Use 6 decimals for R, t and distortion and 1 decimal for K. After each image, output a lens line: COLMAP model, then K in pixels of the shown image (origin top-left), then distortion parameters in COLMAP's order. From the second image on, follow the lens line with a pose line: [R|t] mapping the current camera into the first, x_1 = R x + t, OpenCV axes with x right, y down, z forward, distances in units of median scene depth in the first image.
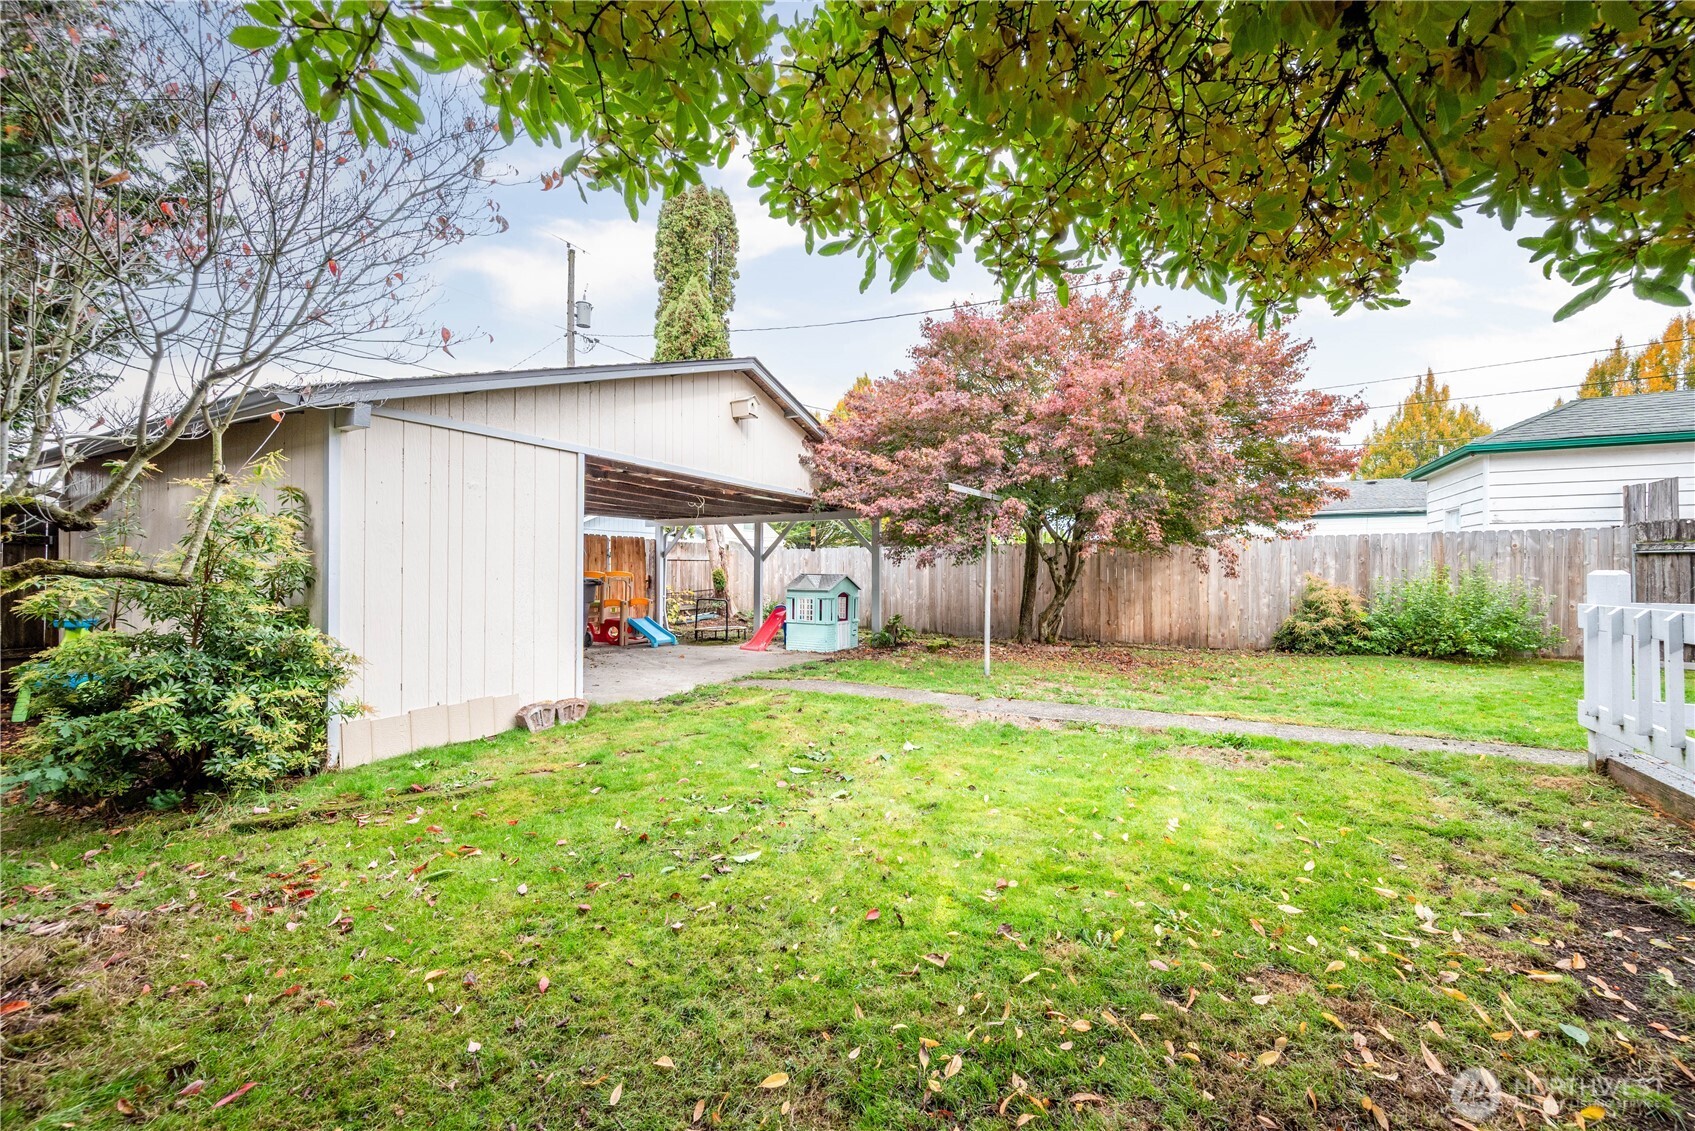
lens RADIAL K [[678.2, 0, 842.7], [0, 678.2, 568.3], [0, 0, 1]] dist [0.003217, -0.000090]
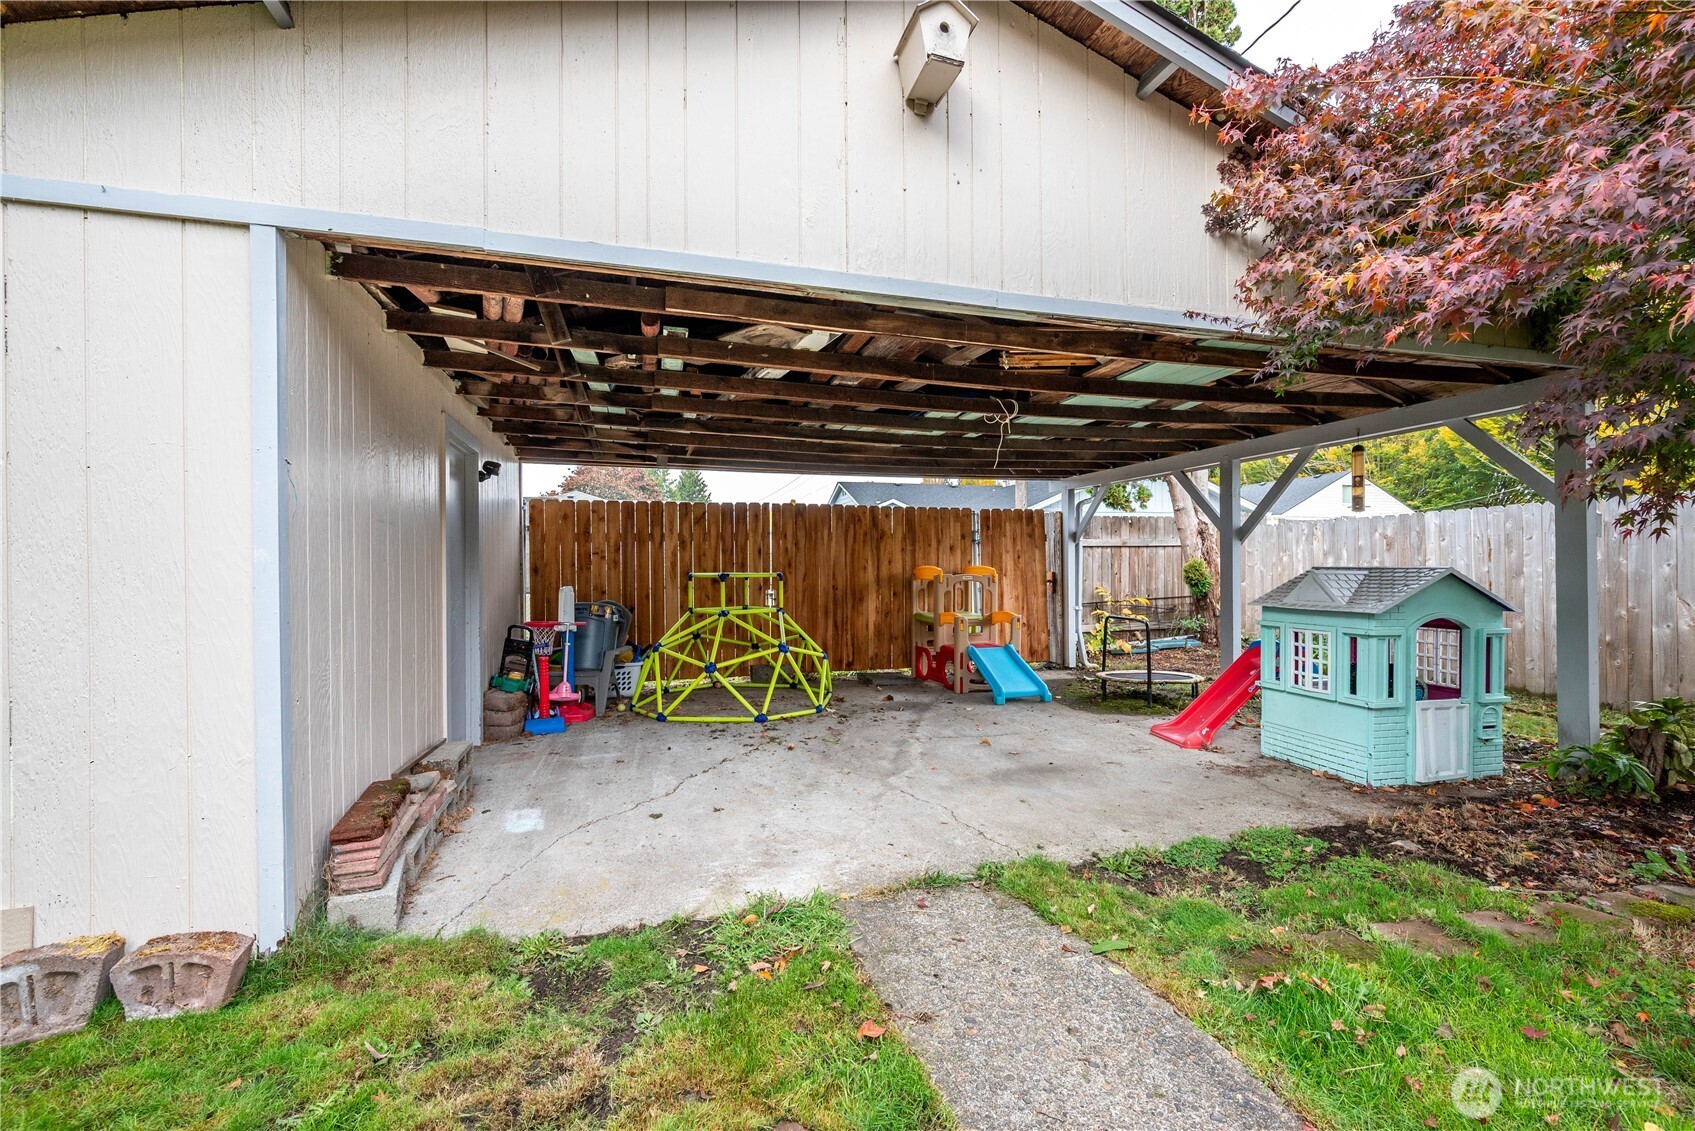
lens RADIAL K [[713.2, 0, 858.3], [0, 713.2, 565.5], [0, 0, 1]] dist [0.002929, 0.000606]
pose [[0.711864, -0.008924, -0.702261, 0.048931], [0.010144, 0.999946, -0.002424, 0.005375], [0.702244, -0.005398, 0.711915, 0.537211]]
